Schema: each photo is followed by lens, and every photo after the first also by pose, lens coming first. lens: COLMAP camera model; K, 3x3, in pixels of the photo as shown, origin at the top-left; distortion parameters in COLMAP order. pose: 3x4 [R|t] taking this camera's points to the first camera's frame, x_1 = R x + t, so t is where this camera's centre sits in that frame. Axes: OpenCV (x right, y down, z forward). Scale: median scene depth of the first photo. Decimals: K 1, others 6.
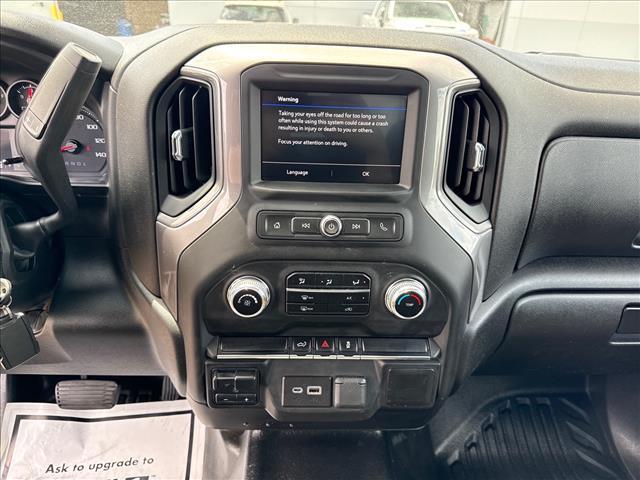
lens RADIAL K [[452.3, 0, 320.0], [0, 452.3, 240.0], [0, 0, 1]] dist [0.061181, -0.093601]
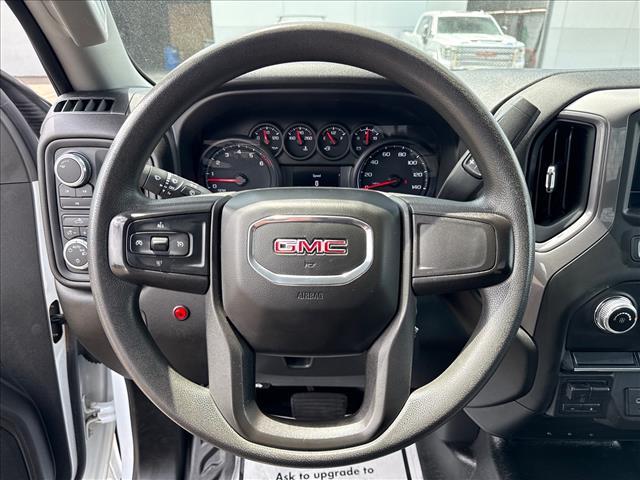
lens RADIAL K [[452.3, 0, 320.0], [0, 452.3, 240.0], [0, 0, 1]] dist [0.061181, -0.093601]
pose [[0.997812, -0.016795, -0.063939, -0.770460], [0.014626, 0.999307, -0.034226, -0.026151], [0.064470, 0.033216, 0.997367, -0.145079]]
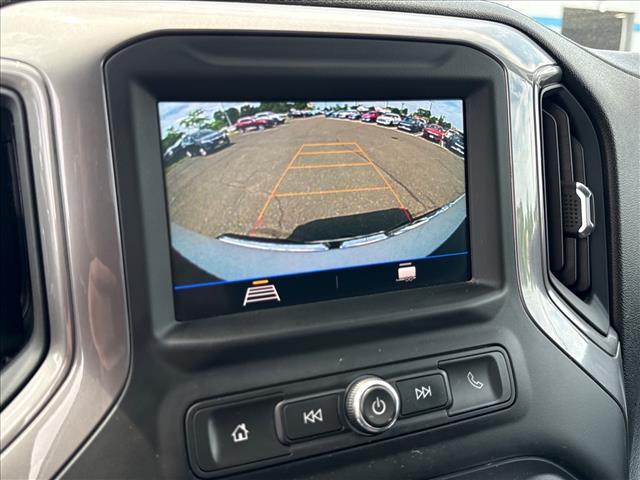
lens RADIAL K [[659.3, 0, 320.0], [0, 659.3, 240.0], [0, 0, 1]] dist [0.003830, 0.002043]
pose [[0.929231, -0.124844, 0.347771, -0.194733], [0.197256, 0.963462, -0.181192, -0.070837], [-0.312443, 0.236969, 0.919905, 0.412616]]
